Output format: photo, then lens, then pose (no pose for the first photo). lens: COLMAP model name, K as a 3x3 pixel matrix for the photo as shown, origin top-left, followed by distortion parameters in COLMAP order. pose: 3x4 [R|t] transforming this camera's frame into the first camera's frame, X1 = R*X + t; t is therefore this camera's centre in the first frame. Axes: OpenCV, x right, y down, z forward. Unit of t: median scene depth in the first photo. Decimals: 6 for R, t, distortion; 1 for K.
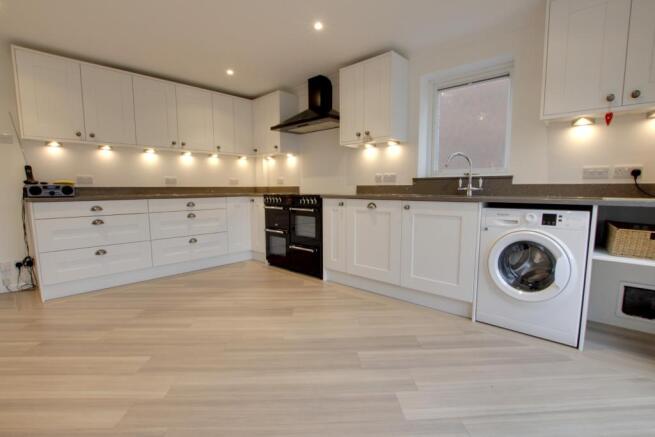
lens RADIAL K [[303.5, 0, 329.4], [0, 303.5, 223.1], [0, 0, 1]] dist [-0.027920, 0.001093]
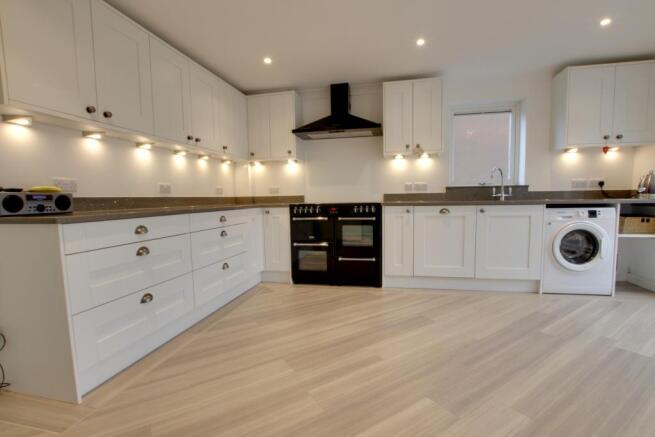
lens RADIAL K [[303.5, 0, 330.5], [0, 303.5, 222.0], [0, 0, 1]] dist [-0.027920, 0.001093]
pose [[0.860817, -0.051956, 0.506256, -0.750263], [0.072056, 0.997196, -0.020181, -0.023433], [-0.503788, 0.053851, 0.862147, 0.241343]]
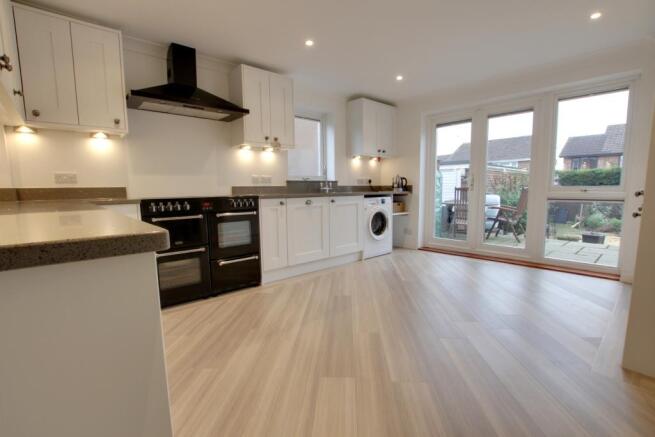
lens RADIAL K [[303.5, 0, 329.1], [0, 303.5, 220.3], [0, 0, 1]] dist [-0.027920, 0.001093]
pose [[0.093301, -0.100654, 0.990537, -1.035988], [0.125263, 0.988158, 0.088613, -0.079745], [-0.987727, 0.115810, 0.104804, 0.759533]]
